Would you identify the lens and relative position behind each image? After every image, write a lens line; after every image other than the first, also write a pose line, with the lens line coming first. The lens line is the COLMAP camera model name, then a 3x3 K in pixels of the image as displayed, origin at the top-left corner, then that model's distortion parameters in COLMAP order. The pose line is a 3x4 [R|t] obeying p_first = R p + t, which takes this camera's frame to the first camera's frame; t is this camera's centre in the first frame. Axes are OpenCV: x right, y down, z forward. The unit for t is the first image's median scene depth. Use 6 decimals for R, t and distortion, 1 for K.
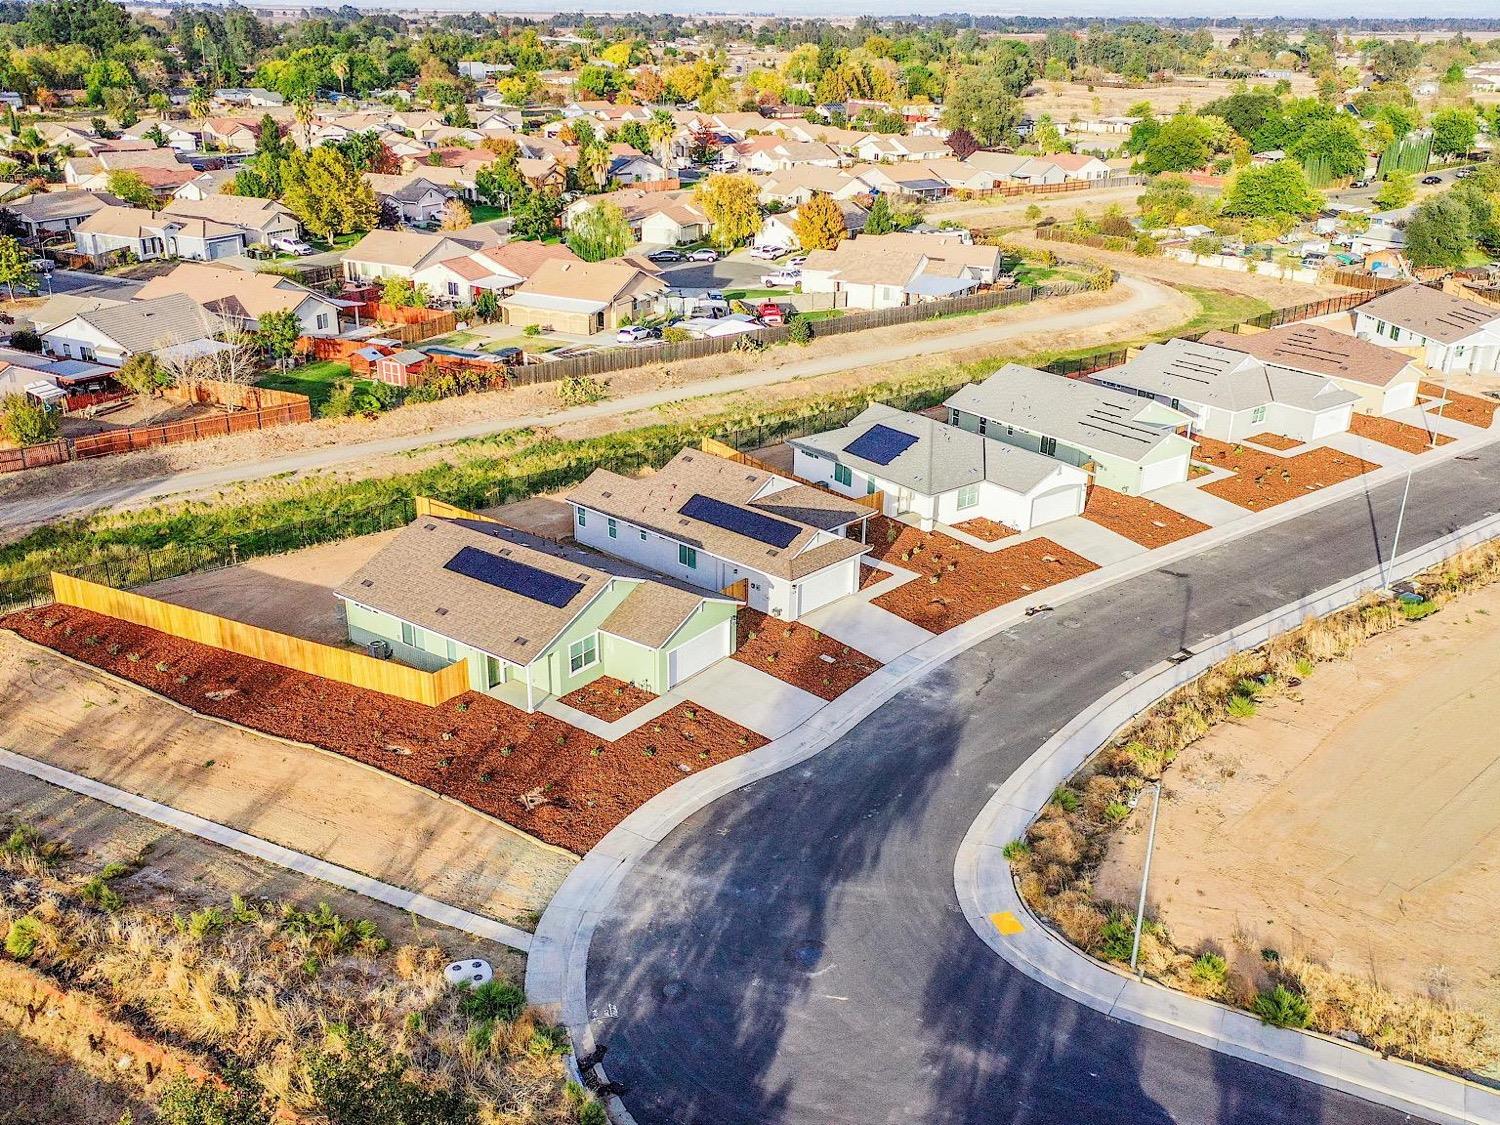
lens RADIAL K [[1342.4, 0, 747.2], [0, 1342.4, 561.4], [0, 0, 1]] dist [0.013270, 0.013189]
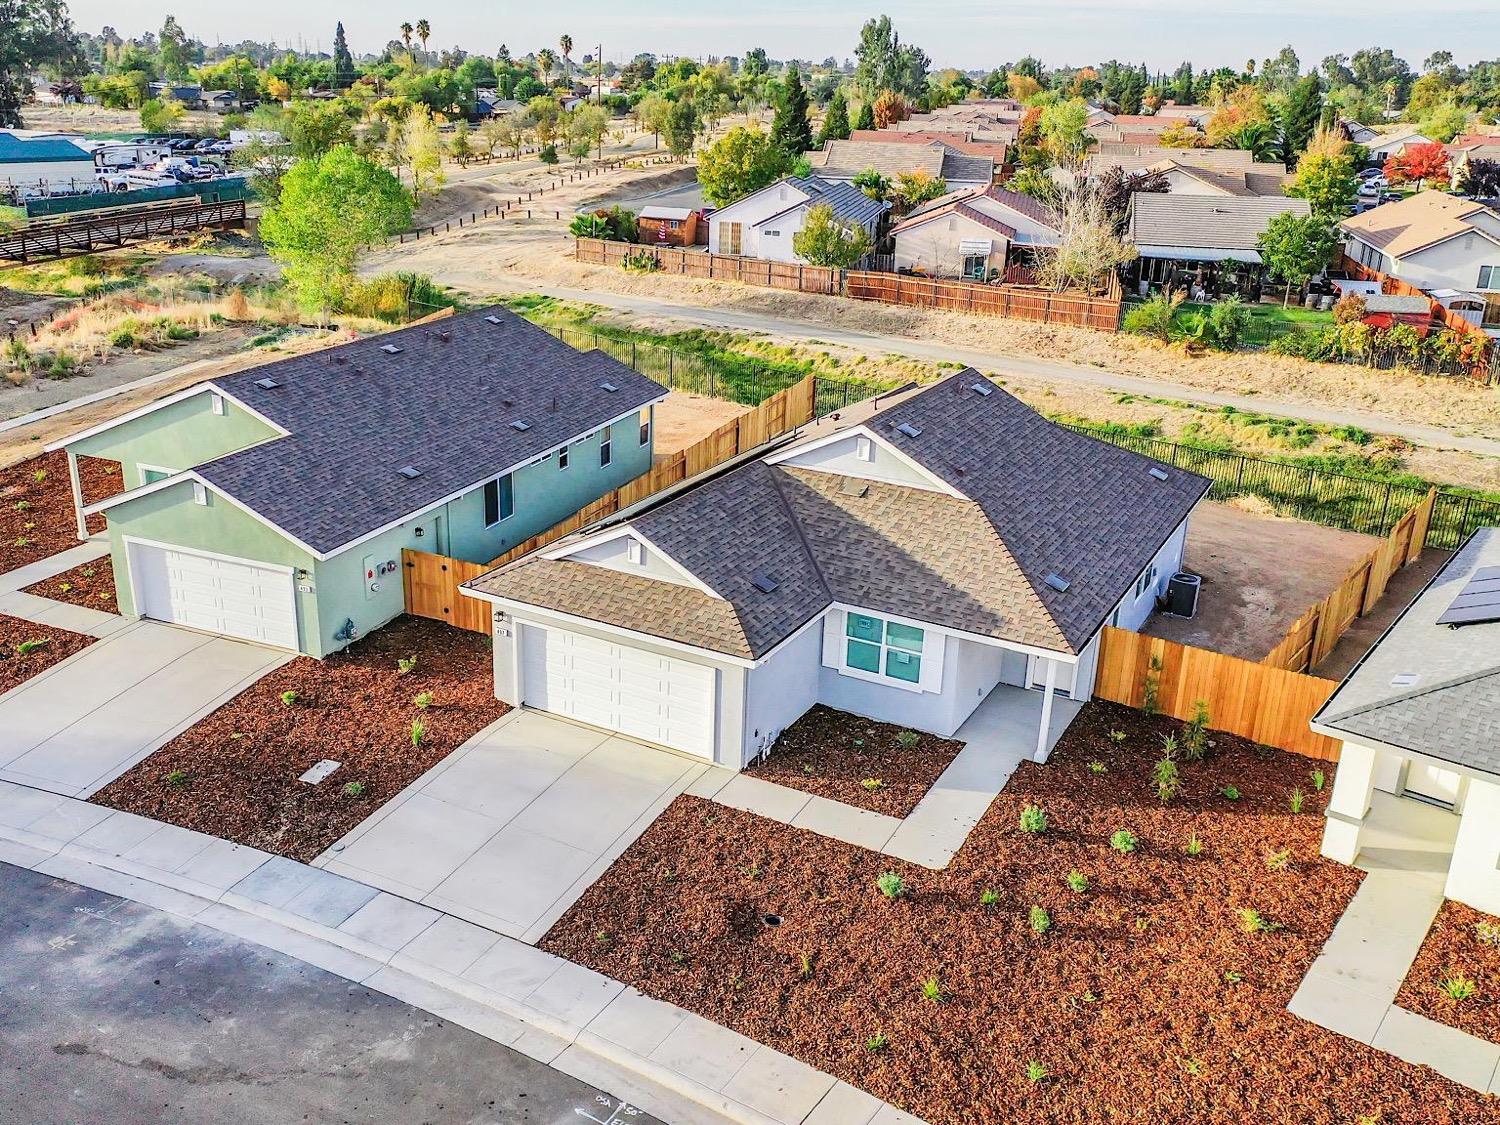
lens RADIAL K [[1342.4, 0, 717.5], [0, 1342.4, 564.6], [0, 0, 1]] dist [0.013270, 0.013189]
pose [[0.236250, 0.328794, -0.914374, 0.331500], [-0.386564, 0.895144, 0.222001, -0.087364], [0.891490, 0.301017, 0.338578, 0.750804]]
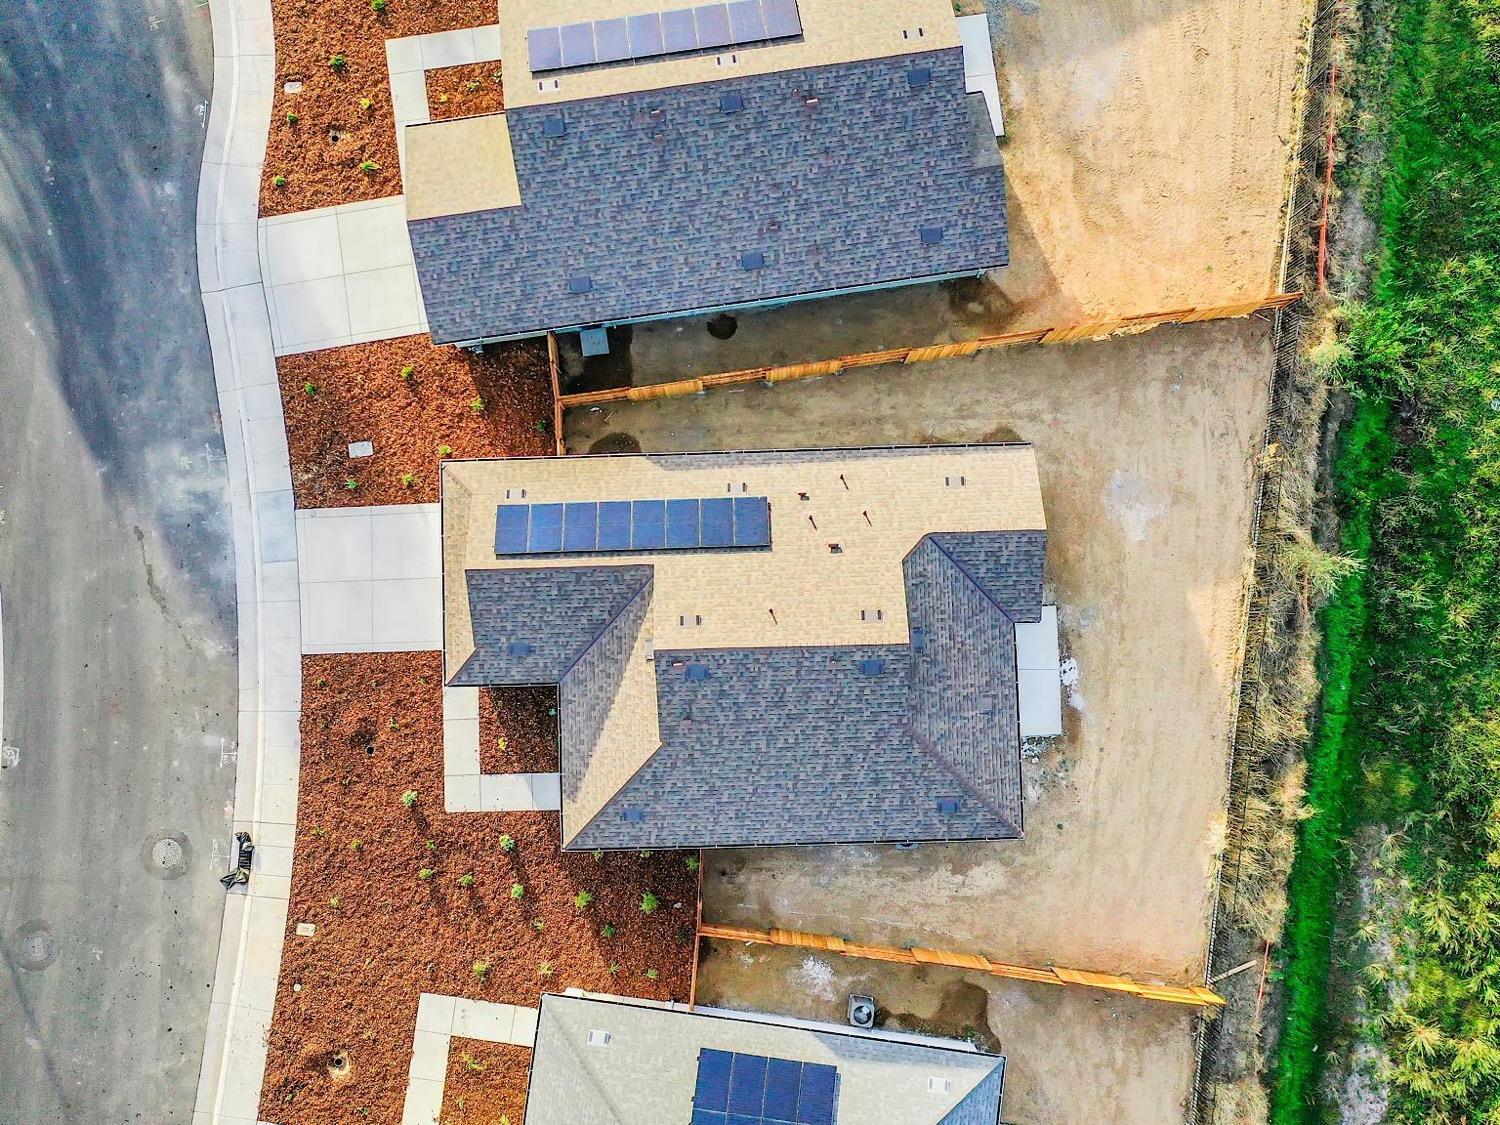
lens RADIAL K [[1342.4, 0, 734.9], [0, 1342.4, 553.4], [0, 0, 1]] dist [0.013270, 0.013189]
pose [[-0.713849, 0.698514, -0.049973, -0.001360], [-0.265540, -0.203957, 0.942279, -0.470451], [0.648003, 0.685915, 0.331079, 0.737882]]
